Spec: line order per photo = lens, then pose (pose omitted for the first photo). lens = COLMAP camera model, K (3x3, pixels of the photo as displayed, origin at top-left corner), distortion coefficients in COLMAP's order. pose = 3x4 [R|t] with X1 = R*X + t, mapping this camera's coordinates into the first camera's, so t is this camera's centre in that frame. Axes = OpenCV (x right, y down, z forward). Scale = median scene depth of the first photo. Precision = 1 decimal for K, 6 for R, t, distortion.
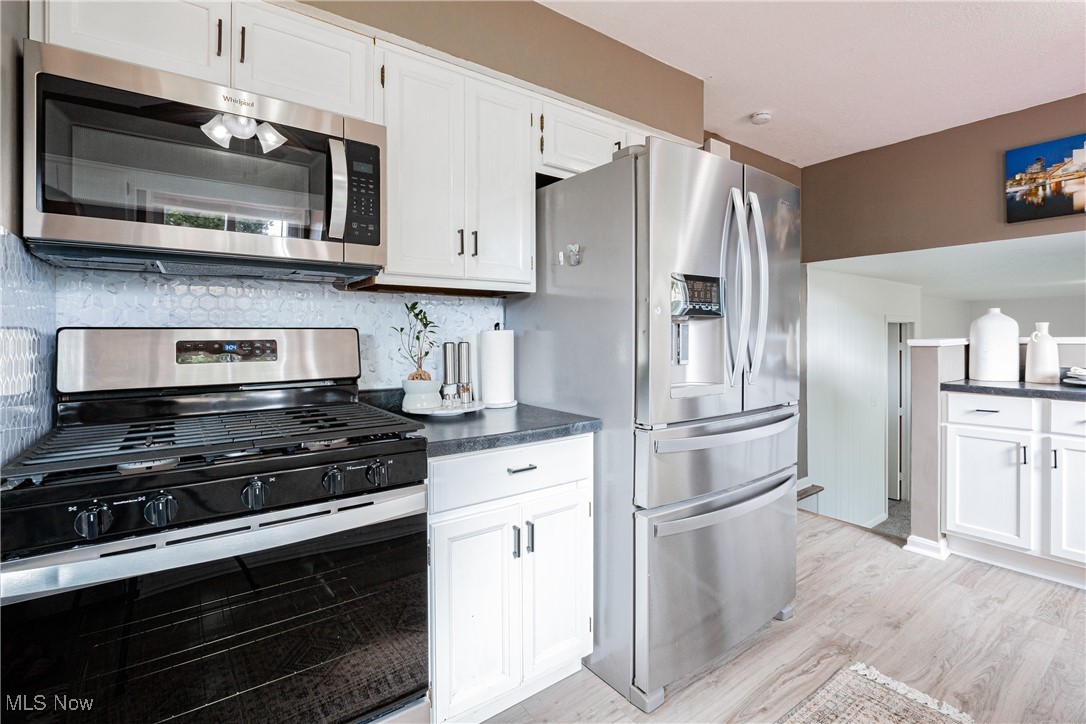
lens RADIAL K [[498.7, 0, 533.2], [0, 498.7, 336.2], [0, 0, 1]] dist [-0.016216, 0.000728]
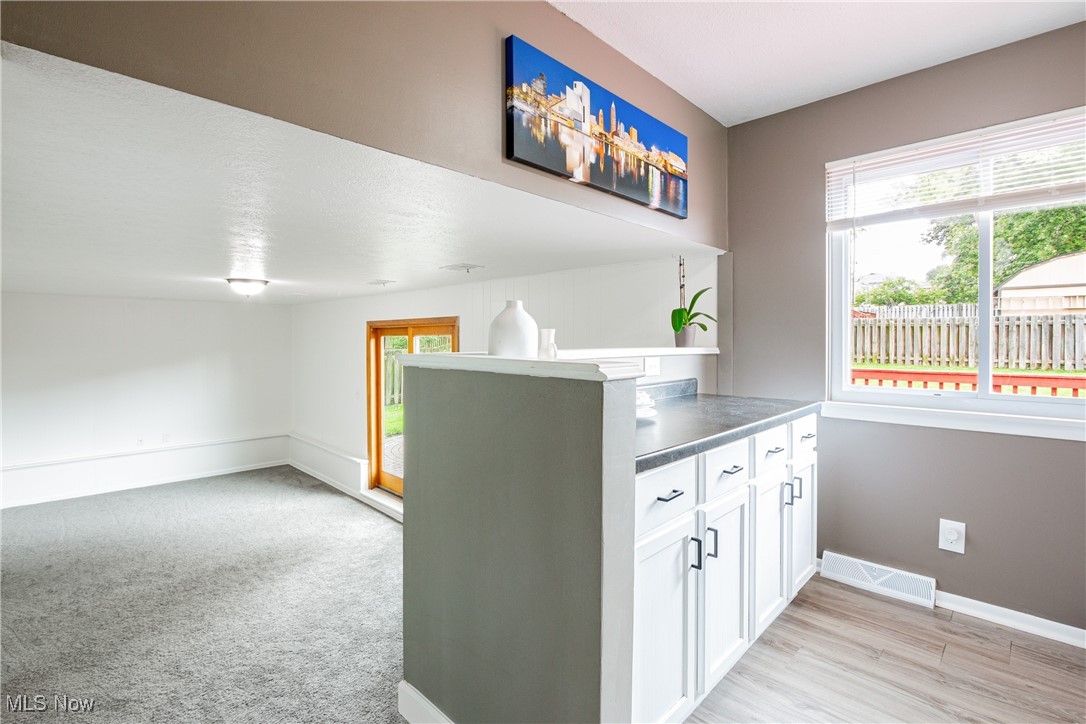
lens RADIAL K [[498.7, 0, 538.5], [0, 498.7, 342.8], [0, 0, 1]] dist [-0.016216, 0.000728]
pose [[-0.163675, 0.001813, 0.986513, 0.482063], [-0.003654, 0.999990, -0.002444, -0.008546], [-0.986508, -0.004005, -0.163667, 1.381049]]
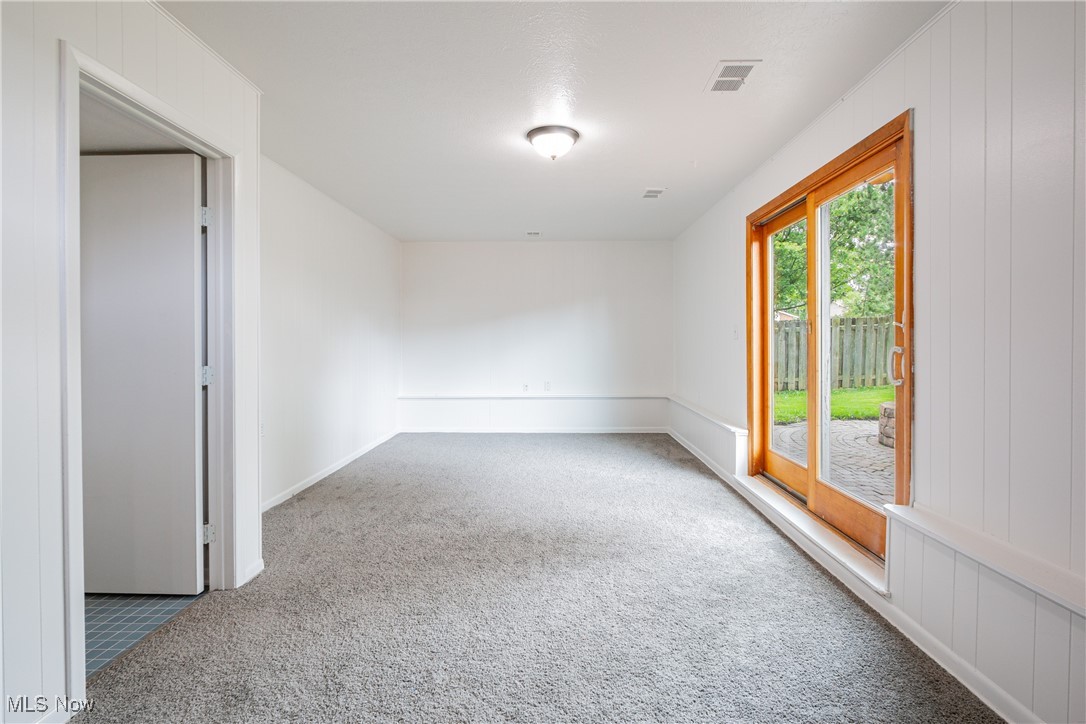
lens RADIAL K [[498.7, 0, 562.8], [0, 498.7, 348.1], [0, 0, 1]] dist [-0.016216, 0.000728]
pose [[0.583324, 0.001171, 0.812239, 1.534921], [-0.005551, 0.999981, 0.002546, 0.349154], [-0.812220, -0.005994, 0.583320, 1.357039]]
